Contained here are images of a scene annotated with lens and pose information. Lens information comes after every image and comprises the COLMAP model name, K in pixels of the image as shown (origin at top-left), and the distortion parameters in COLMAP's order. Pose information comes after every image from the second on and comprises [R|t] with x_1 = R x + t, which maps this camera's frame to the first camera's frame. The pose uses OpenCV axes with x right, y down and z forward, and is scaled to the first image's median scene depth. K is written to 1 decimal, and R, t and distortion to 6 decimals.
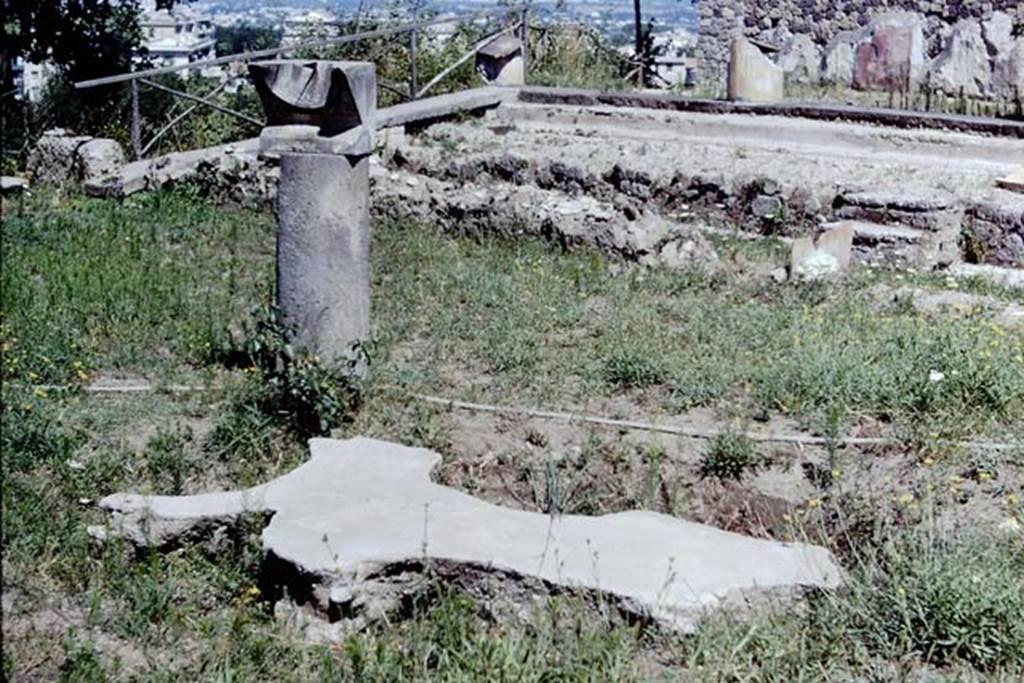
lens RADIAL K [[1812.5, 0, 518.0], [0, 1812.5, 339.9], [0, 0, 1]] dist [-0.158467, 0.000000]
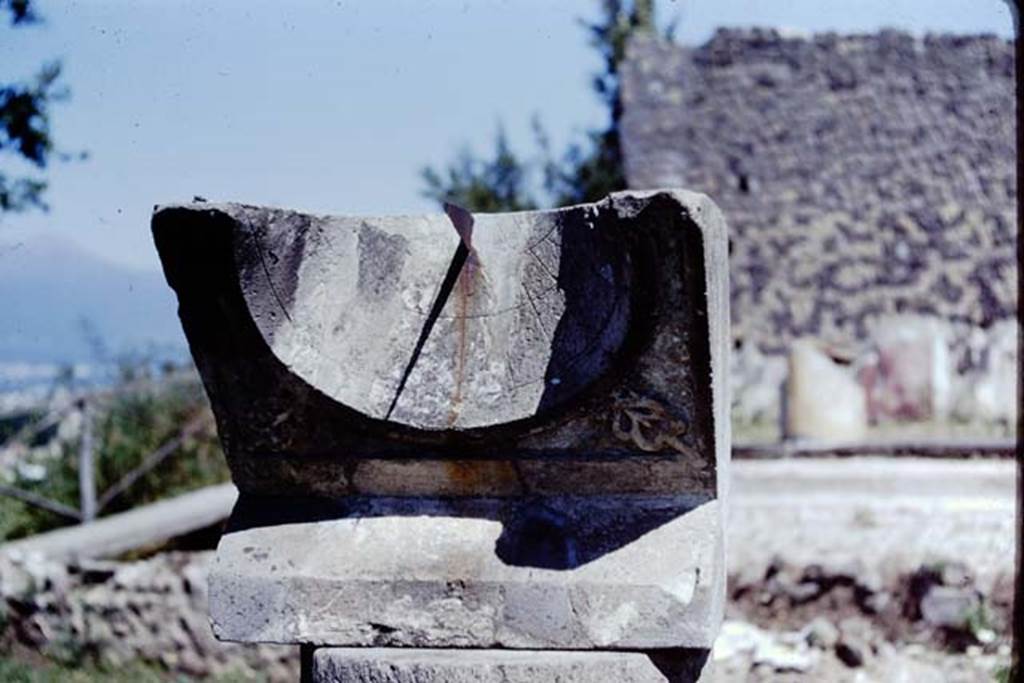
lens RADIAL K [[1774.0, 0, 507.5], [0, 1774.0, 338.4], [0, 0, 1]] dist [-0.138608, 0.000000]
pose [[0.991689, -0.038986, 0.122606, -0.068567], [0.063294, 0.977520, -0.201120, -0.050062], [-0.112009, 0.207209, 0.971863, 0.410591]]
